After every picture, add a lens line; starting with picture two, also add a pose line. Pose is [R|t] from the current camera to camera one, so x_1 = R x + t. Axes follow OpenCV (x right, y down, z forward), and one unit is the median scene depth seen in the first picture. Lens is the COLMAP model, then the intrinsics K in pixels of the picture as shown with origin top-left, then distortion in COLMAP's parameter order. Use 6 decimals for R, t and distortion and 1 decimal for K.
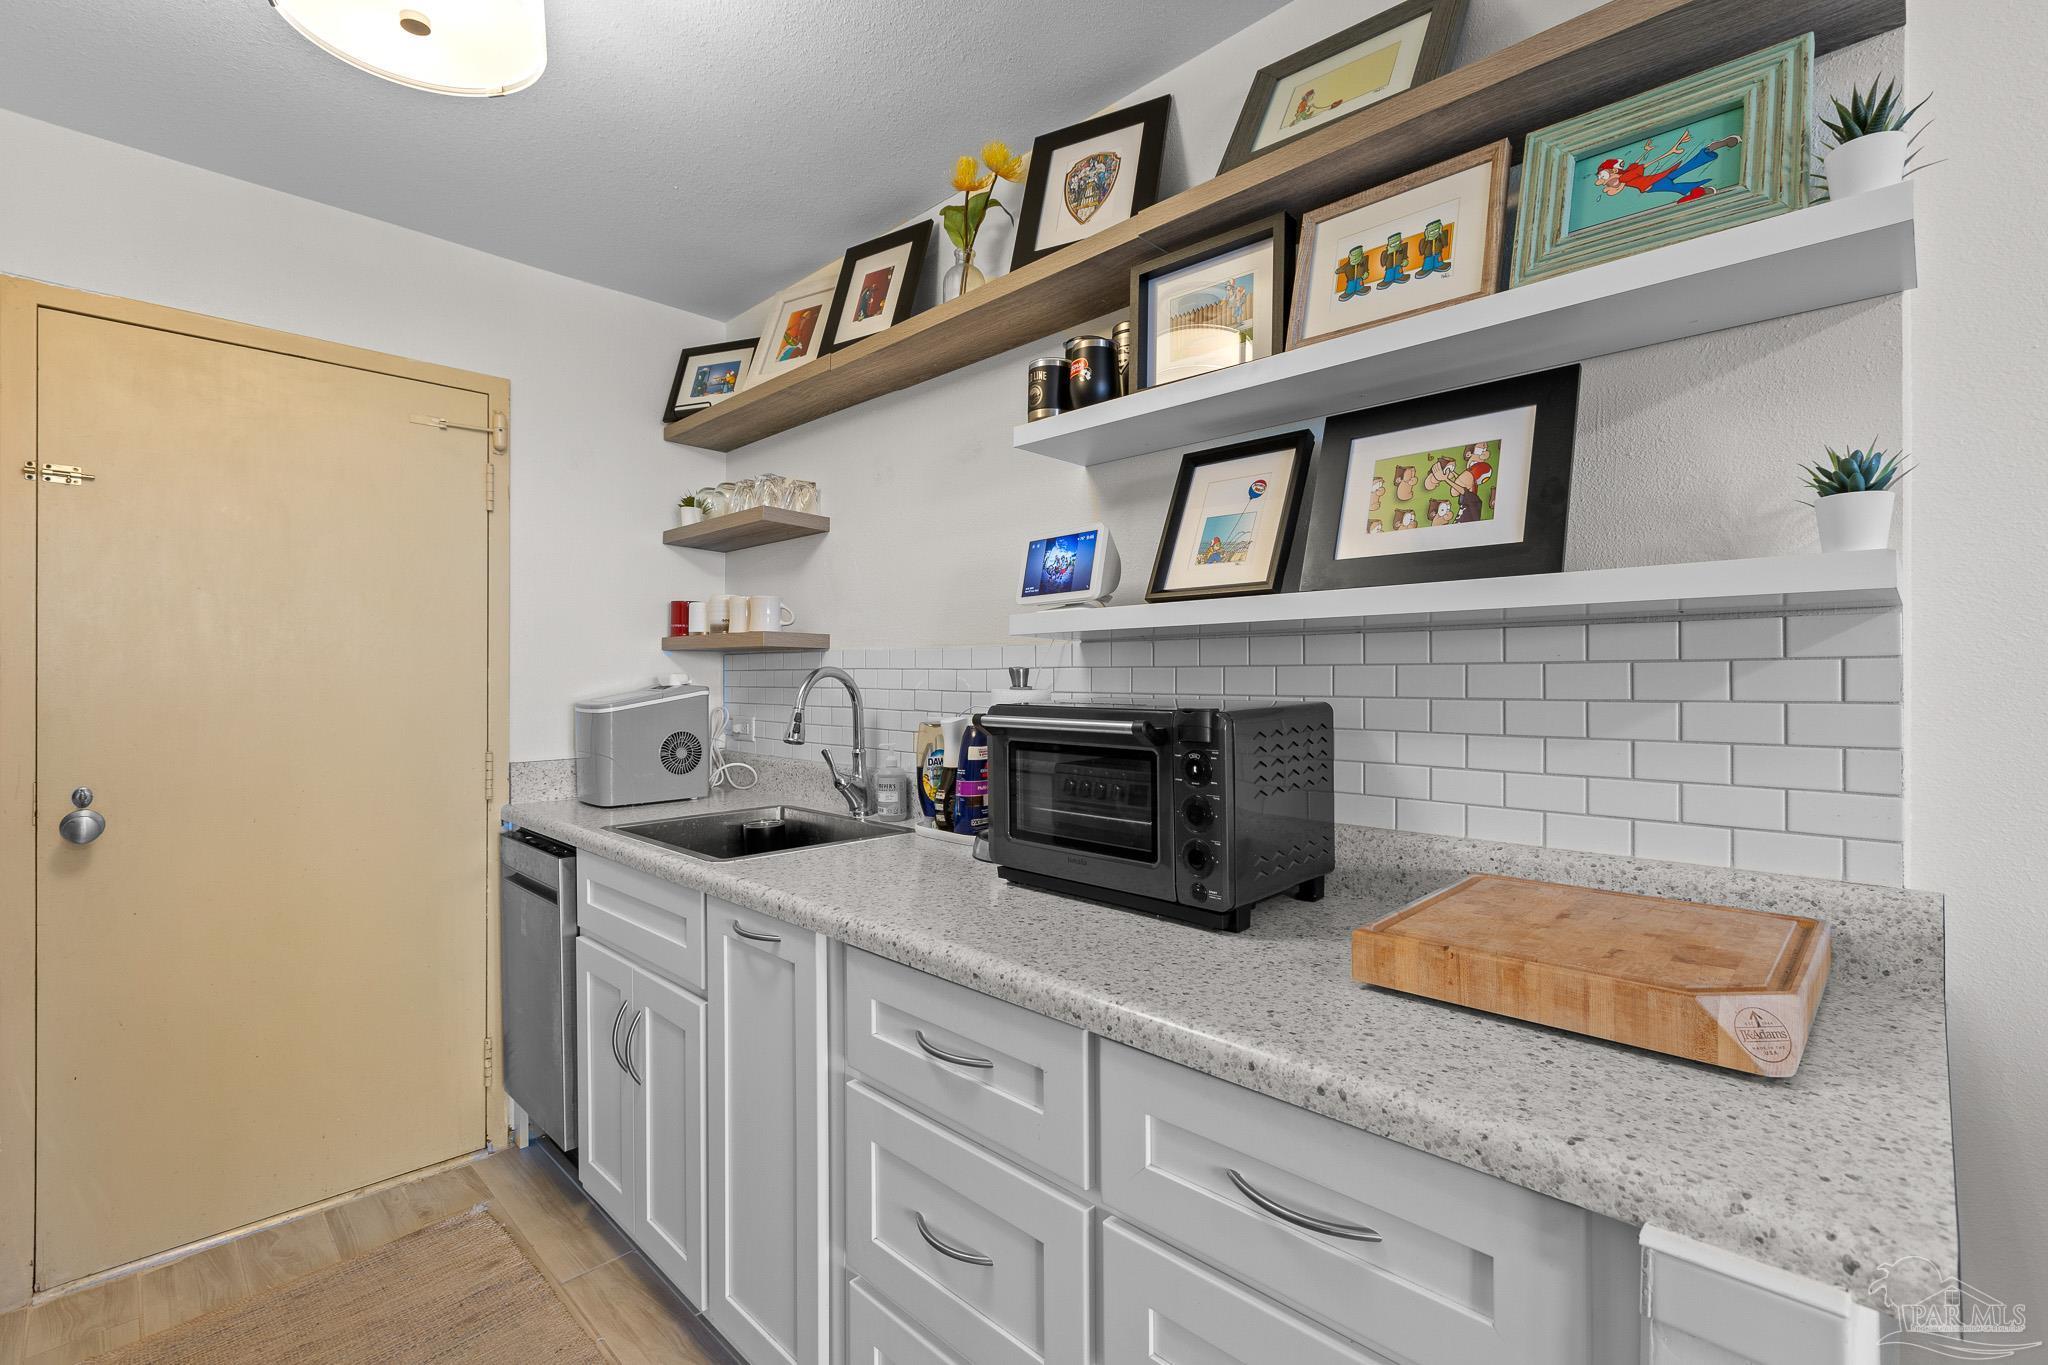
lens RADIAL K [[918.4, 0, 1016.4], [0, 918.4, 673.4], [0, 0, 1]] dist [0.004049, 0.001288]
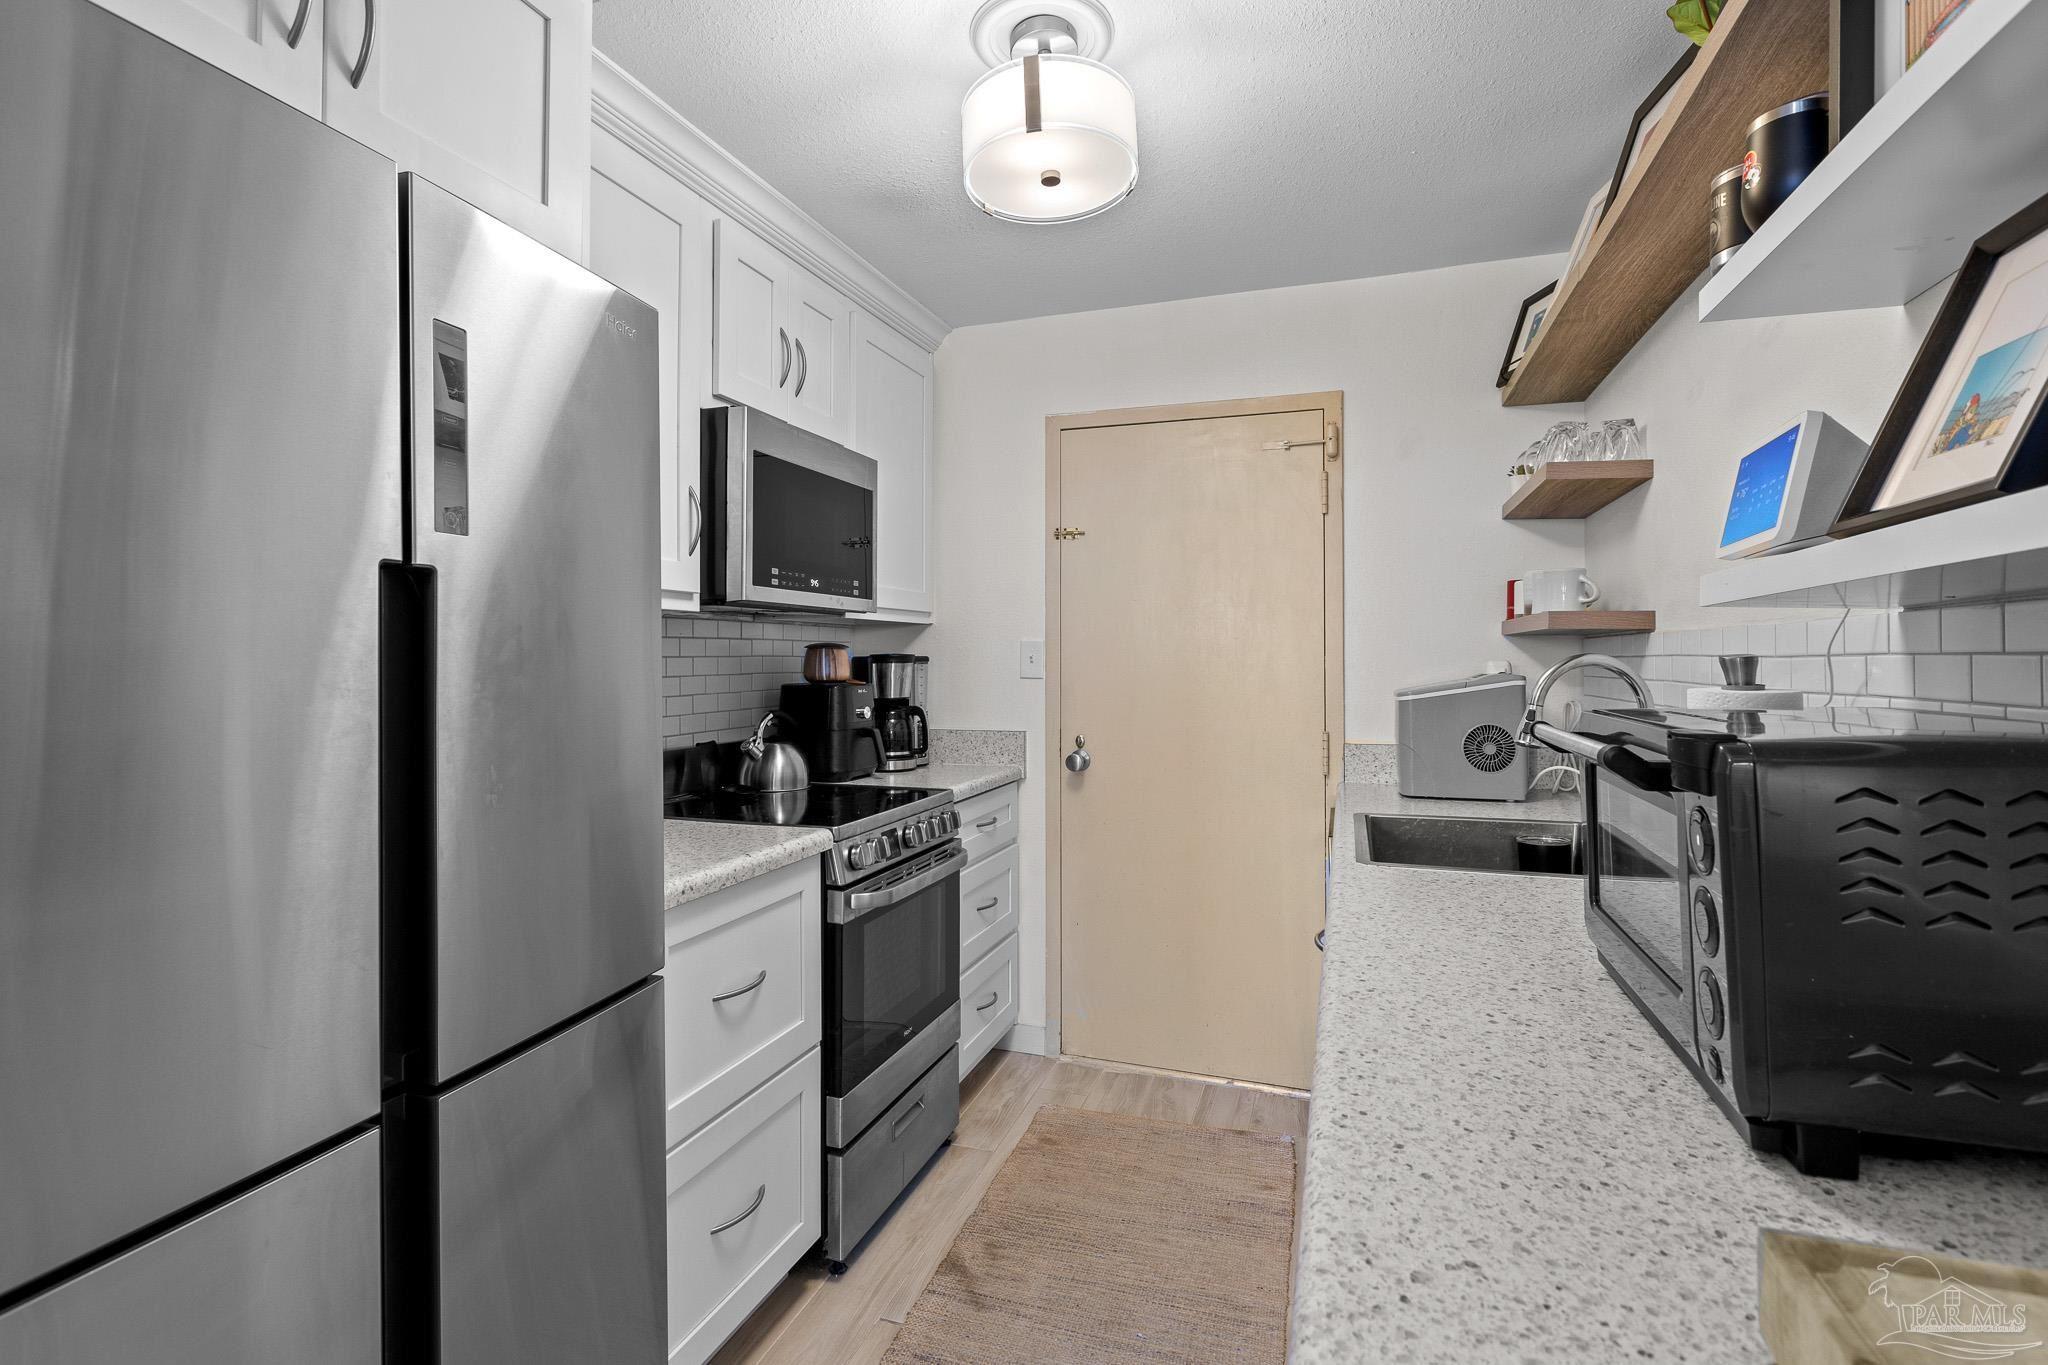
lens RADIAL K [[918.4, 0, 1024.6], [0, 918.4, 642.5], [0, 0, 1]] dist [0.004049, 0.001288]
pose [[0.446560, -0.016854, -0.894595, 0.324231], [0.002841, 0.999844, -0.017419, -0.005018], [0.894749, 0.005237, 0.446538, 0.237636]]
